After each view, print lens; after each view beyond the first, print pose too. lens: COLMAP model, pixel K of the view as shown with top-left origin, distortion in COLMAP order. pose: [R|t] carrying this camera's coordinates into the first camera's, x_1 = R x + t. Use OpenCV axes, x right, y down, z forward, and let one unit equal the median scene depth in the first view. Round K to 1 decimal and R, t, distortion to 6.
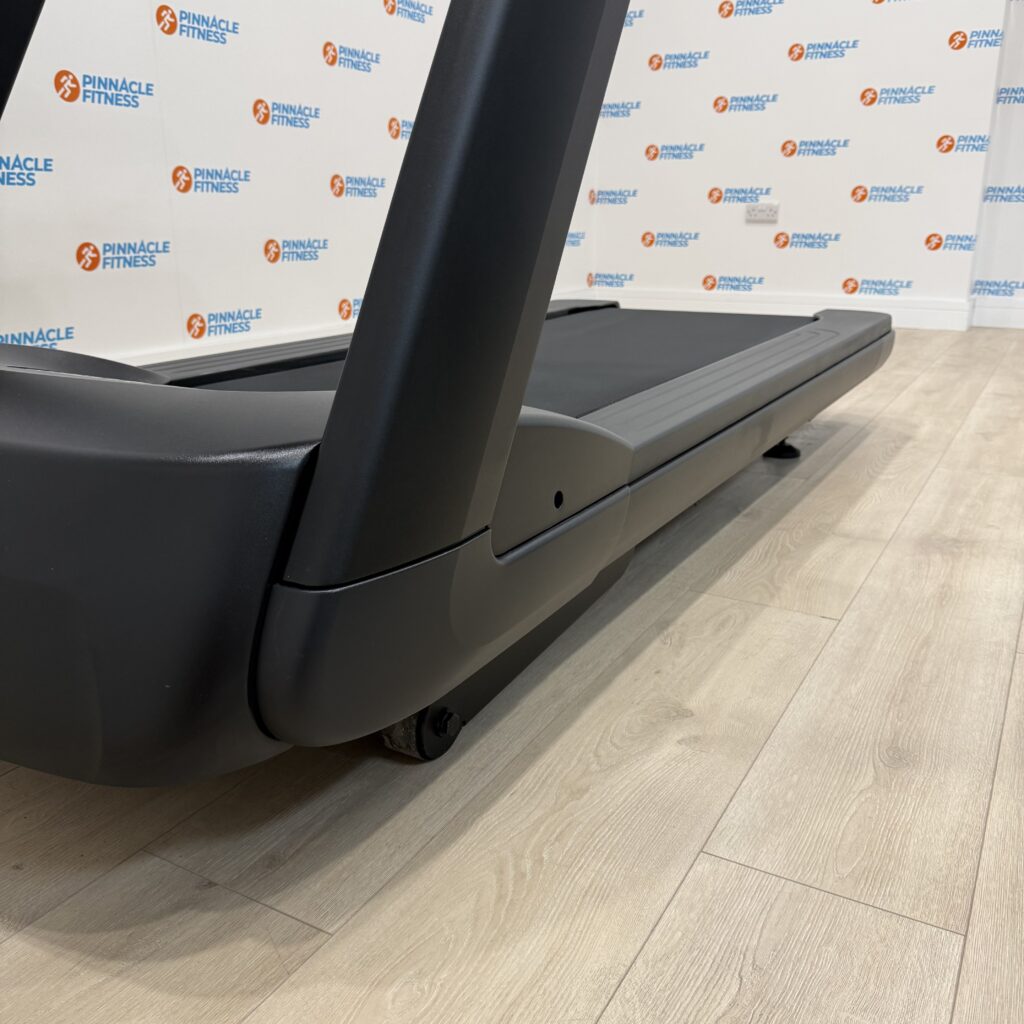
lens RADIAL K [[960.4, 0, 509.5], [0, 960.4, 514.8], [0, 0, 1]] dist [0.122232, -0.215856]
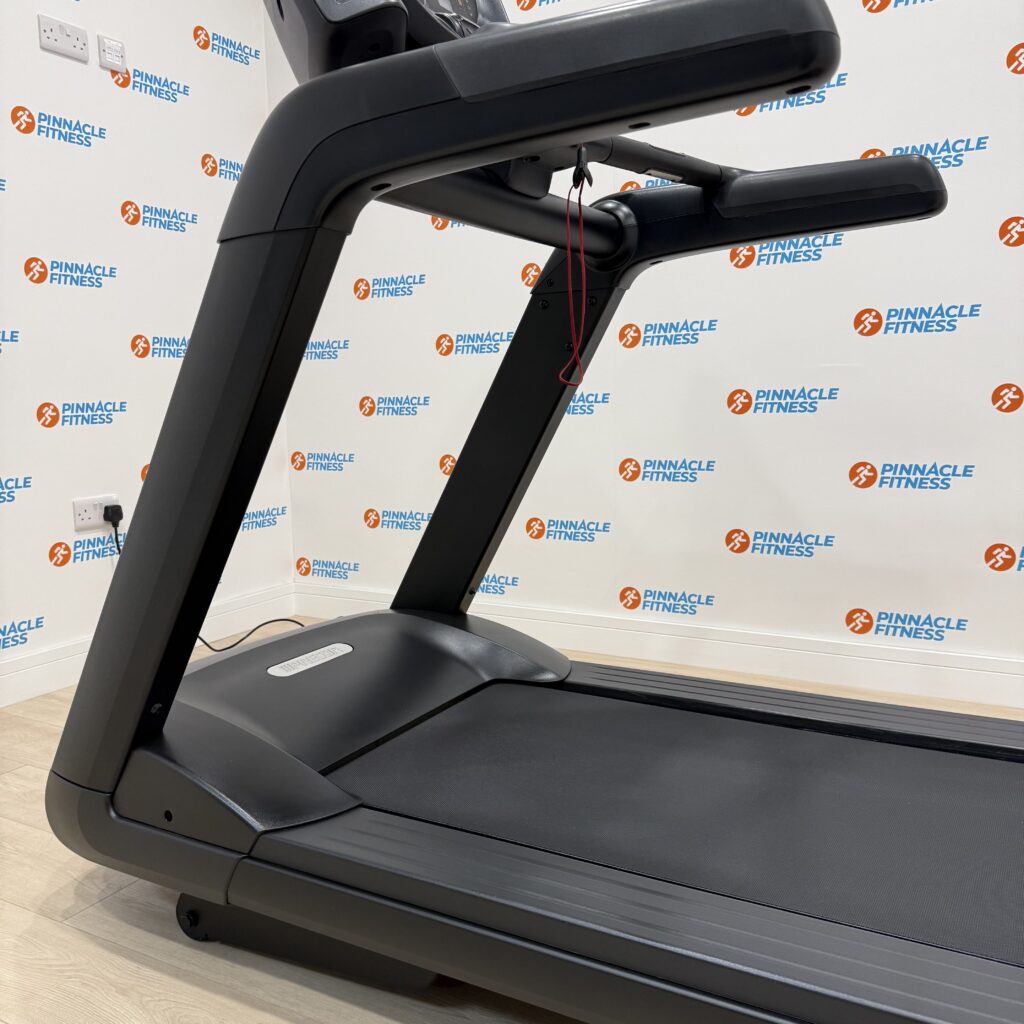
lens RADIAL K [[970.2, 0, 492.4], [0, 970.2, 510.8], [0, 0, 1]] dist [0.019123, -0.016759]
pose [[-0.013336, 0.125294, -0.992030, 1.308301], [-0.273039, 0.953958, 0.124156, -0.698887], [0.961911, 0.272518, 0.021488, 1.131455]]
